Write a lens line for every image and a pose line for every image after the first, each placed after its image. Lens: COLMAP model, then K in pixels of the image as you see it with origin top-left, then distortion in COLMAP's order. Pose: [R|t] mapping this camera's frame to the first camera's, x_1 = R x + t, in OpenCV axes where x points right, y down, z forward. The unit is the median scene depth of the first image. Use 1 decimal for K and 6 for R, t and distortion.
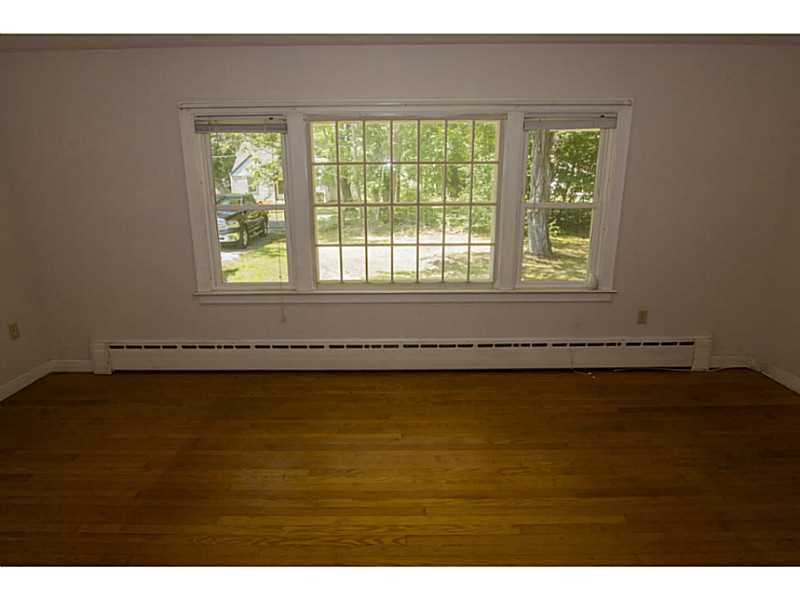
lens RADIAL K [[436.1, 0, 396.8], [0, 436.1, 283.3], [0, 0, 1]] dist [-0.020214, 0.000671]
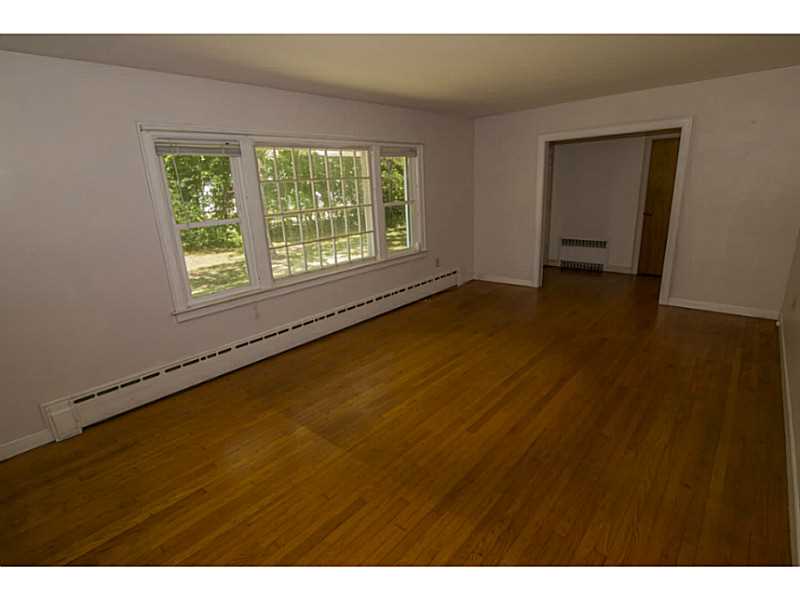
lens RADIAL K [[402.9, 0, 400.1], [0, 402.9, 298.9], [0, 0, 1]] dist [-0.019618, 0.000053]
pose [[0.661705, -0.232490, 0.712808, -0.752013], [0.218725, 0.969213, 0.113075, 0.000909], [-0.717151, 0.081087, 0.692184, -0.028489]]
